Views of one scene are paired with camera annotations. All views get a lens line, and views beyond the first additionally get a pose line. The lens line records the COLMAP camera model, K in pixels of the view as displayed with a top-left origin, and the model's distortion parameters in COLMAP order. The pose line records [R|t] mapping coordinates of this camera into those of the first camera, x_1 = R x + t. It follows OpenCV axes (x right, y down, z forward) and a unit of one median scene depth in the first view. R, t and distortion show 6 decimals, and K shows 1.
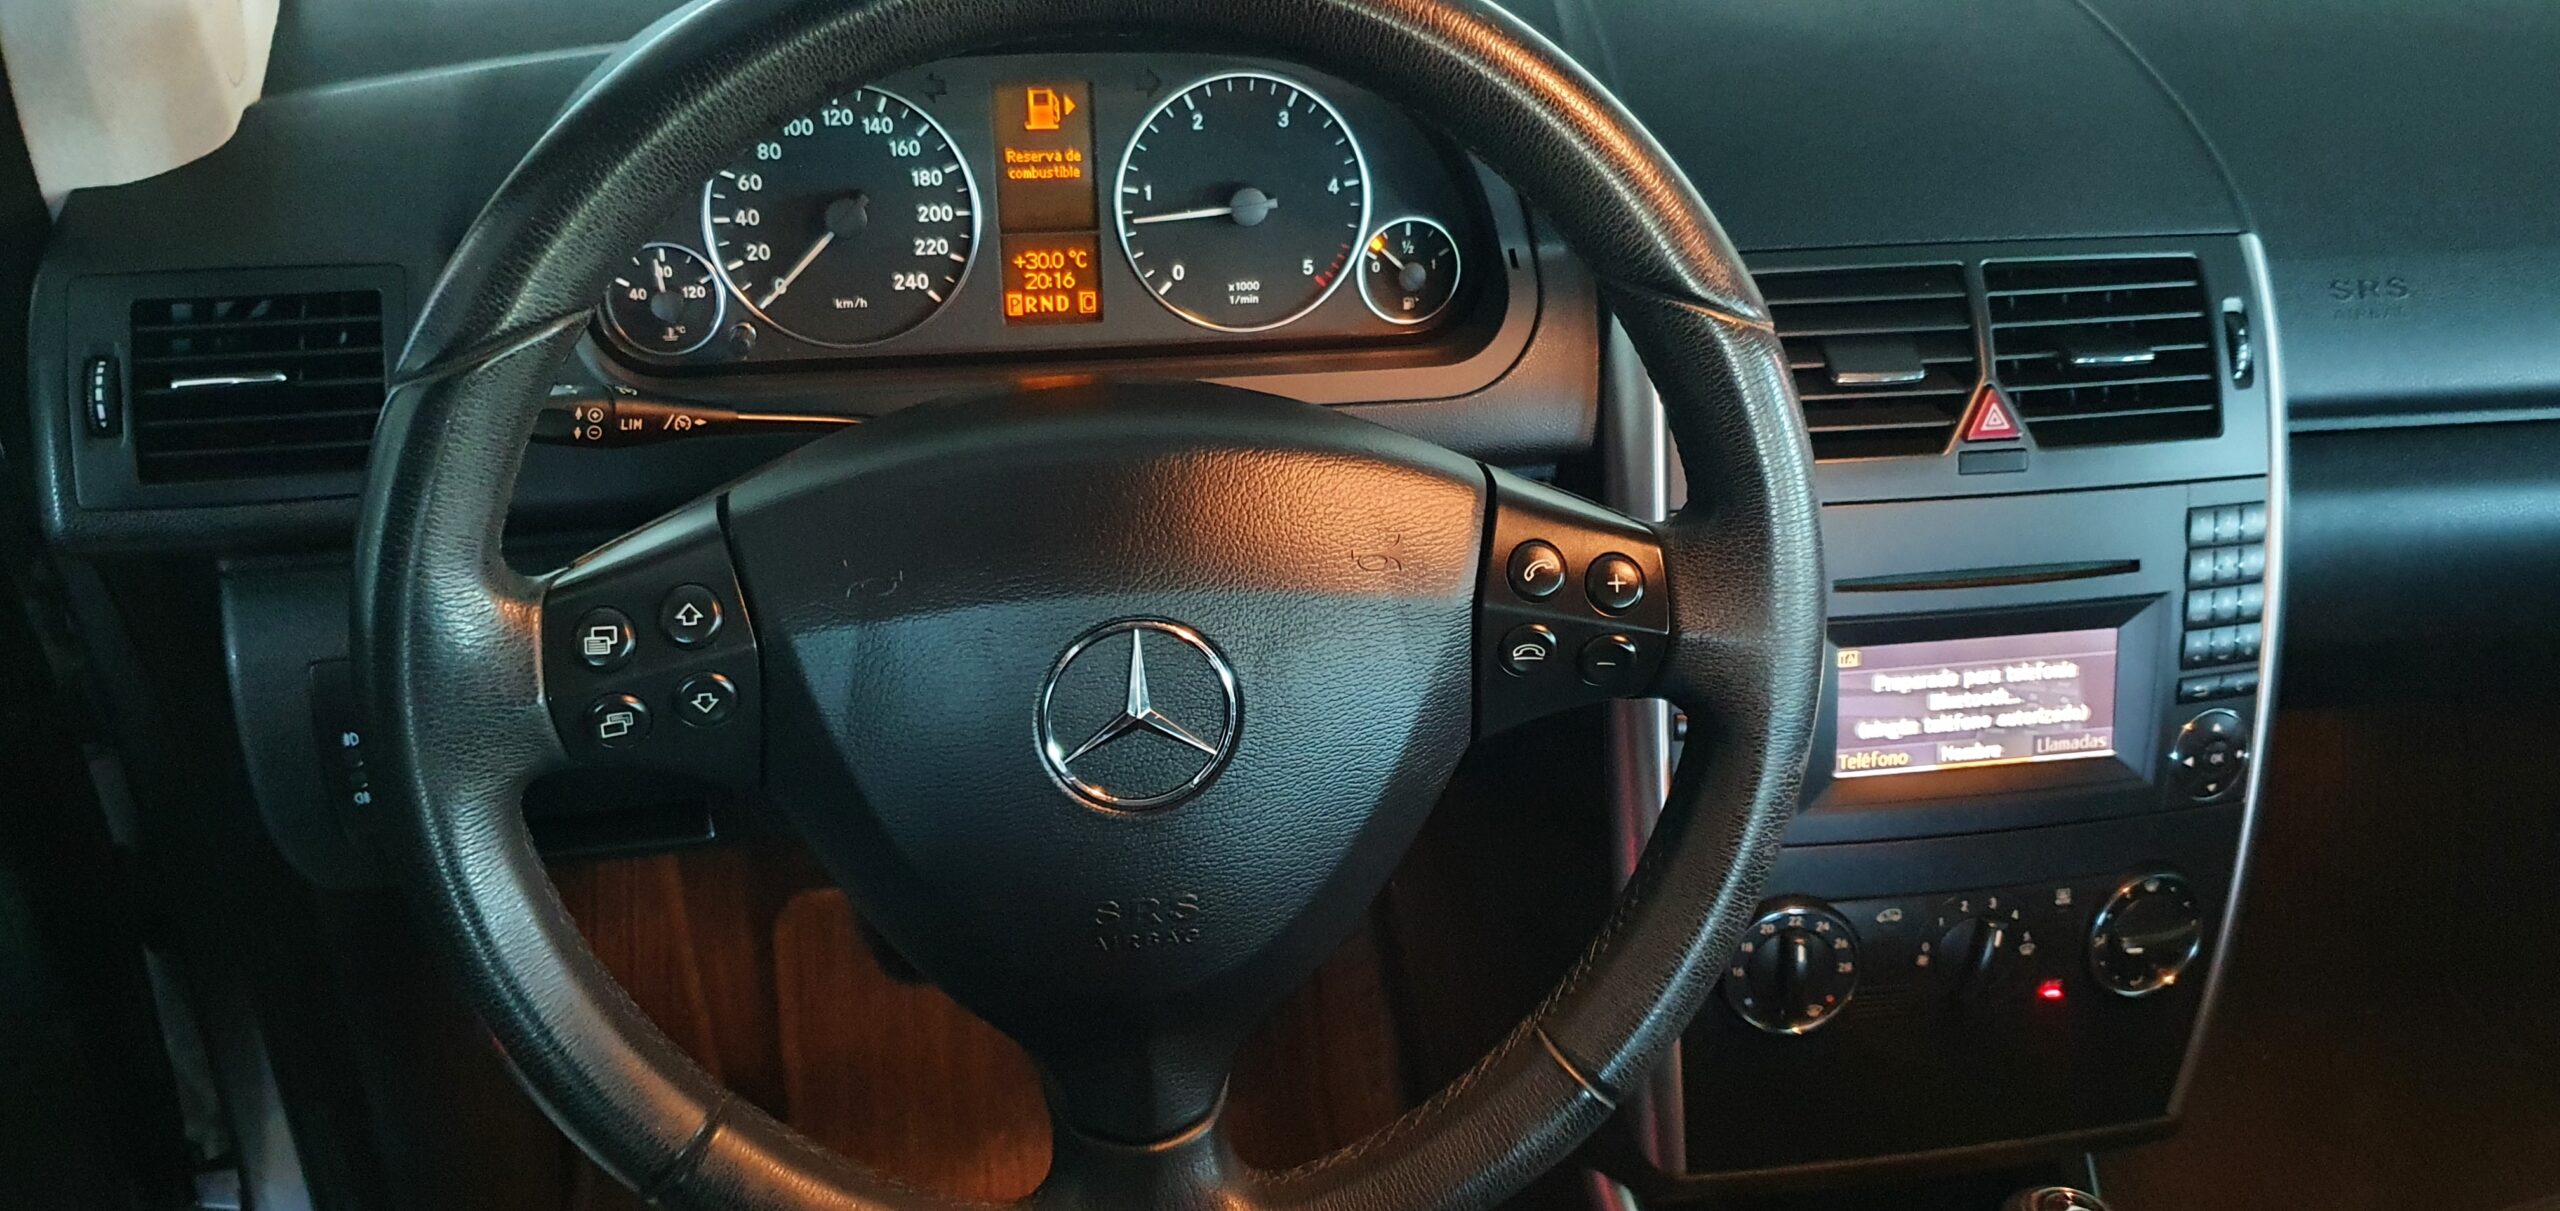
lens RADIAL K [[1978.7, 0, 1254.6], [0, 1978.7, 633.9], [0, 0, 1]] dist [0.090145, -0.199727]
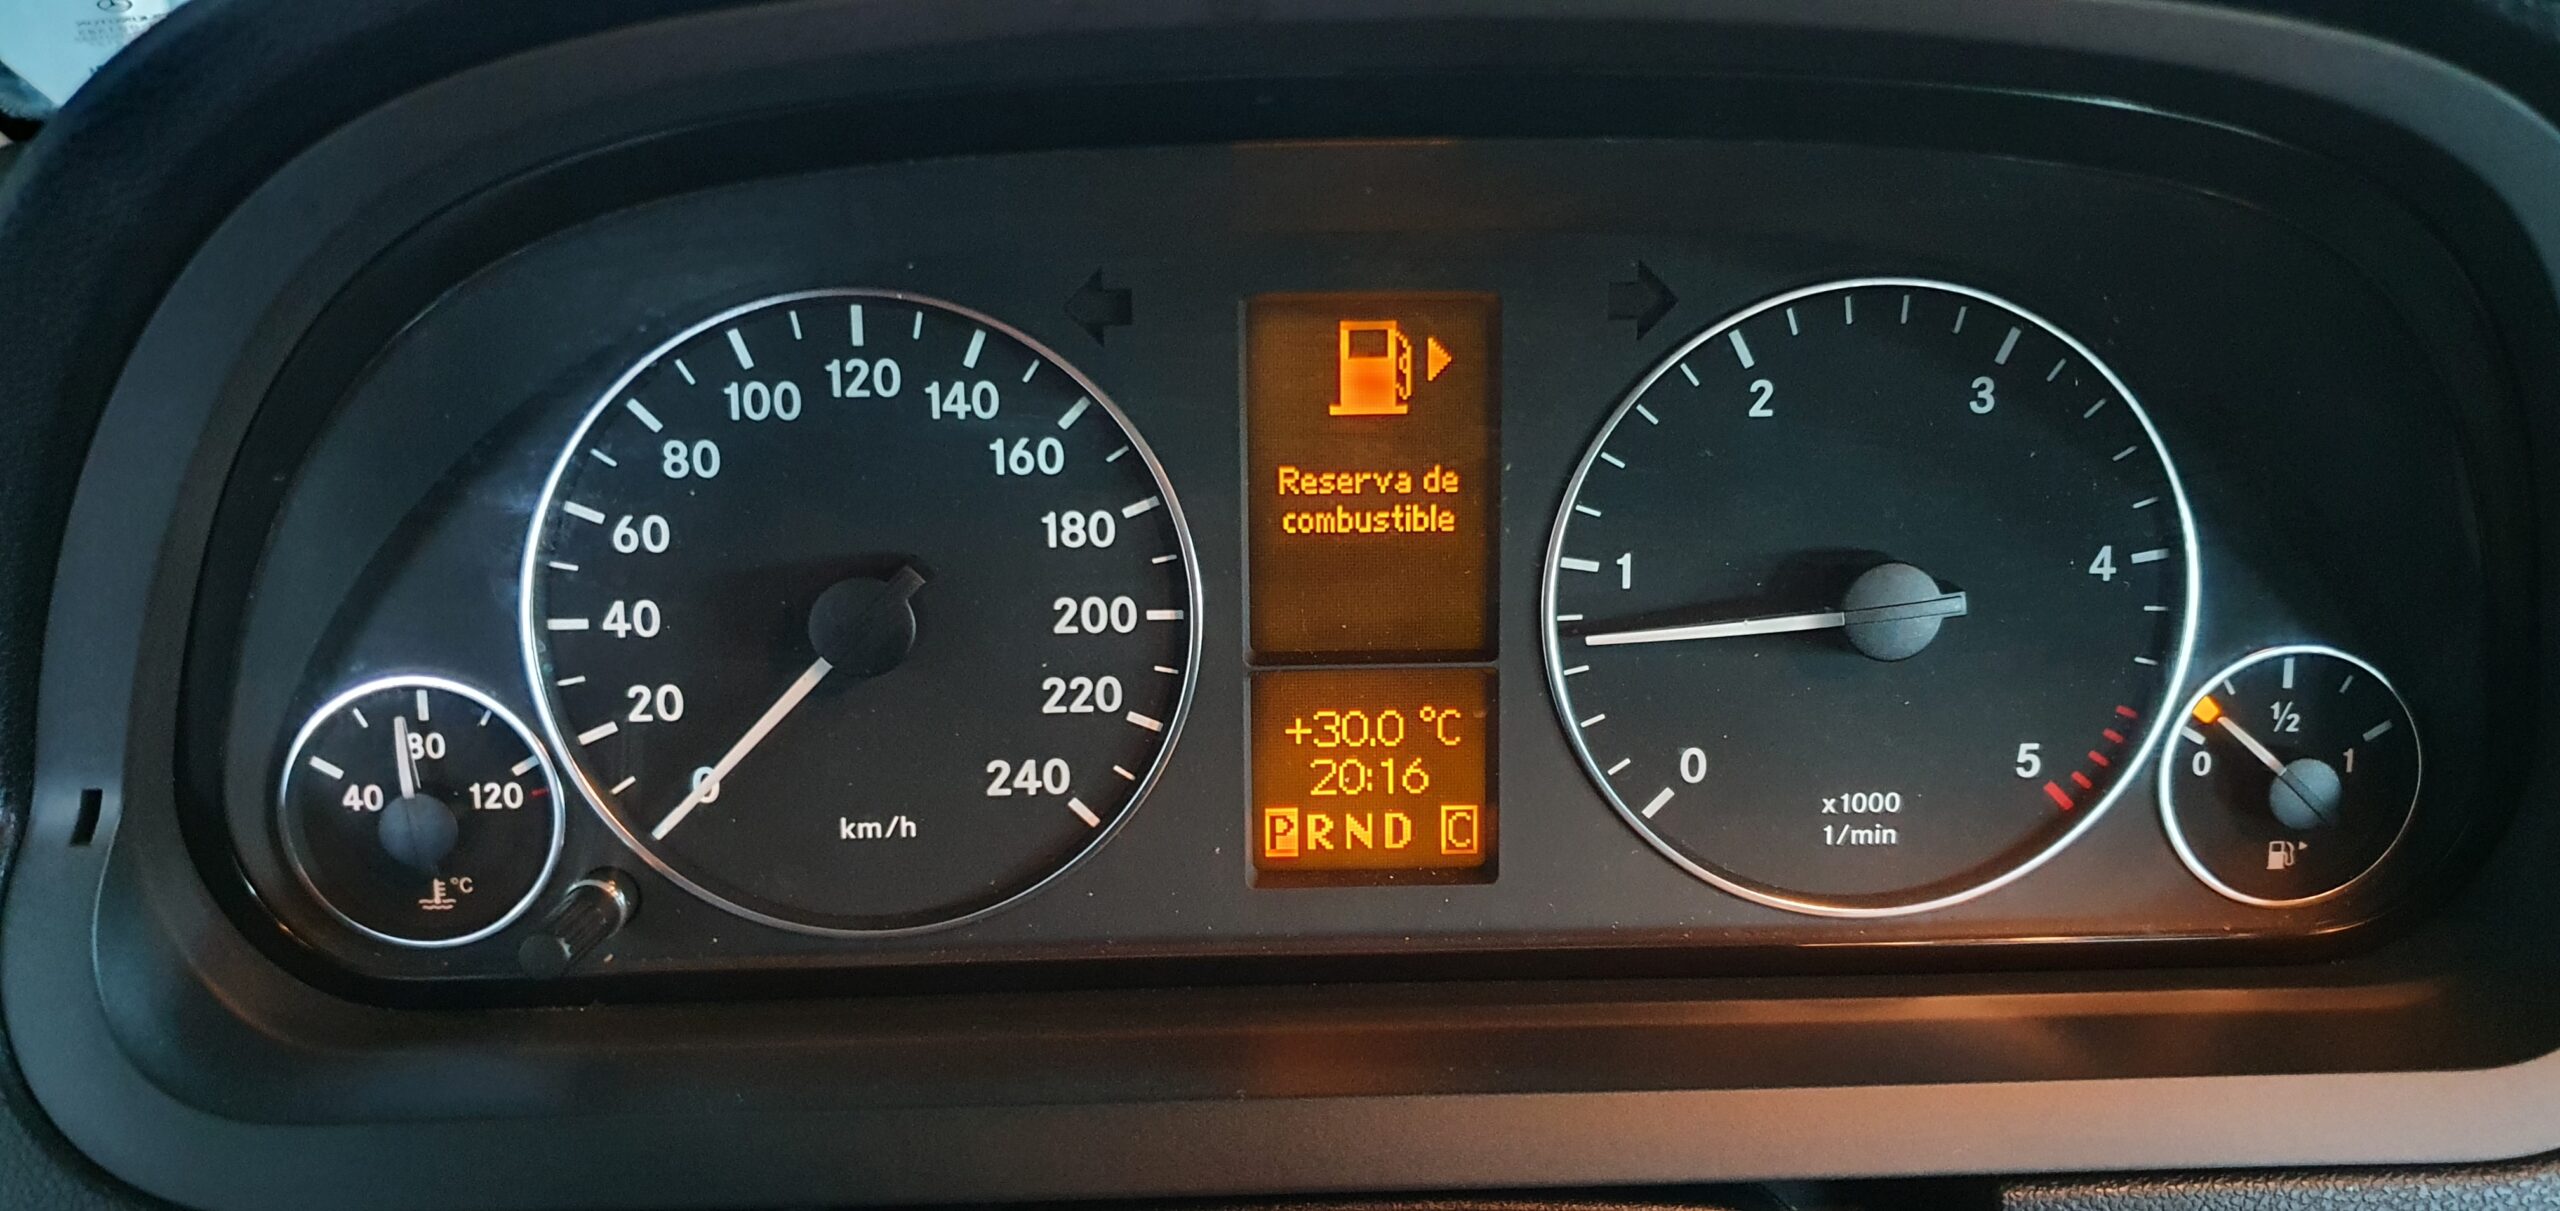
lens RADIAL K [[1978.7, 0, 1254.6], [0, 1978.7, 633.9], [0, 0, 1]] dist [0.090145, -0.199727]
pose [[0.990031, 0.023046, -0.138953, -0.072091], [-0.046641, 0.984507, -0.169027, -0.139929], [0.132904, 0.173823, 0.975767, 0.607771]]
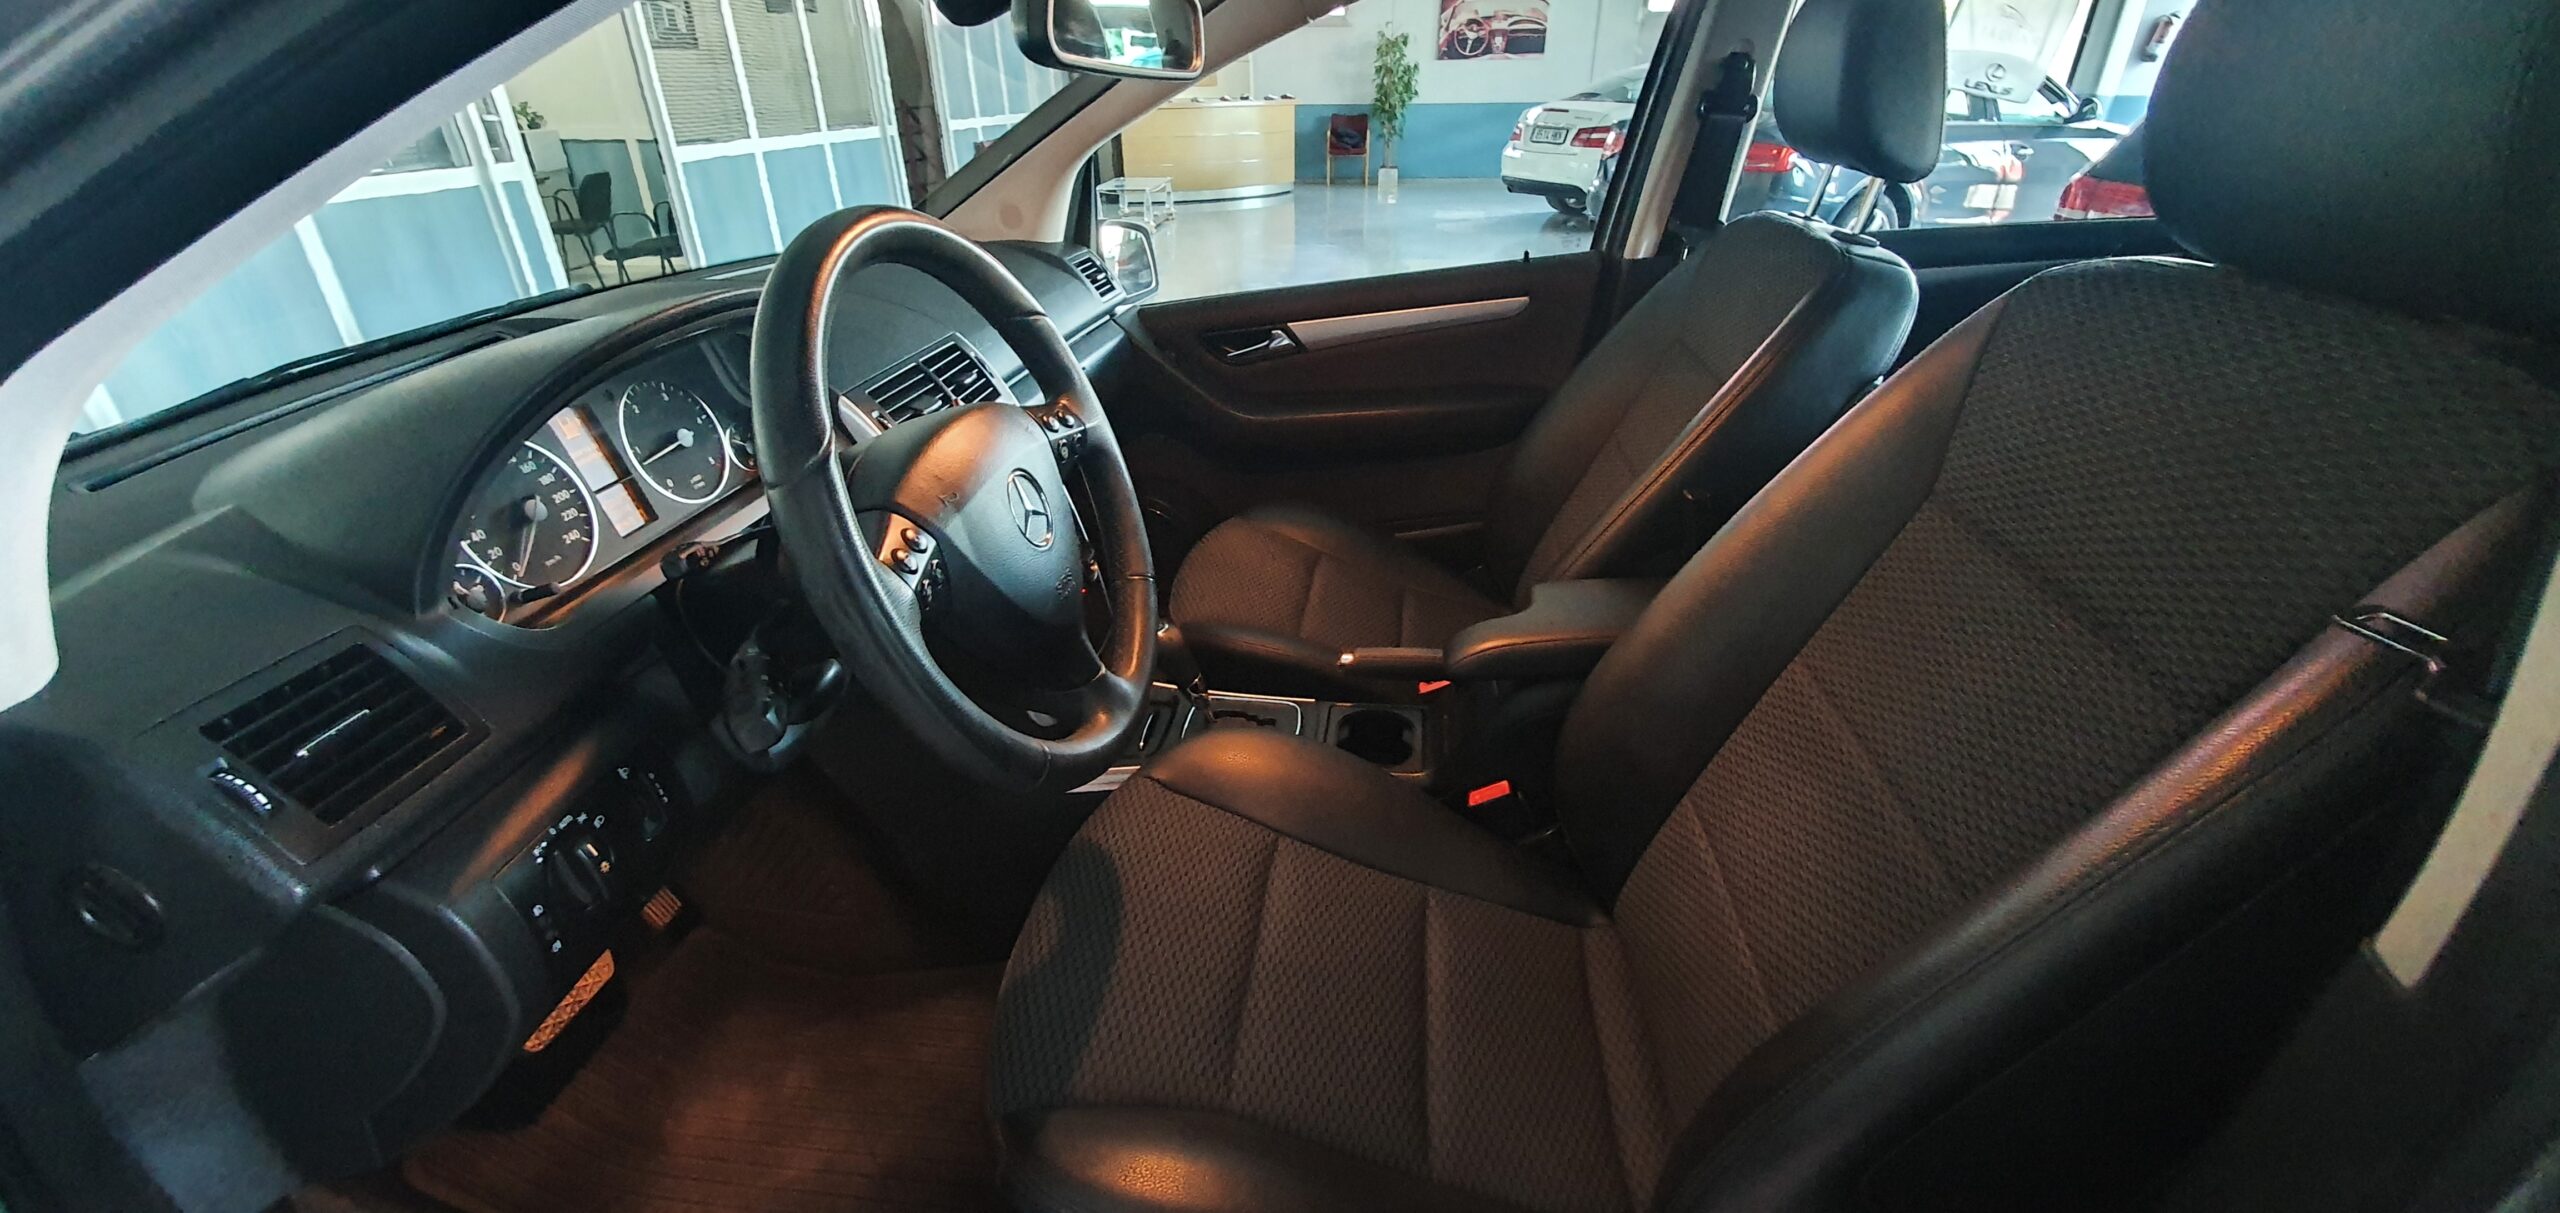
lens RADIAL K [[1020.5, 0, 1288.5], [0, 1020.5, 642.9], [0, 0, 1]] dist [0.005898, 0.000098]
pose [[0.283158, -0.498544, 0.819314, -0.776213], [0.568781, 0.775125, 0.275083, 0.006030], [-0.772211, 0.388118, 0.503045, 0.095863]]
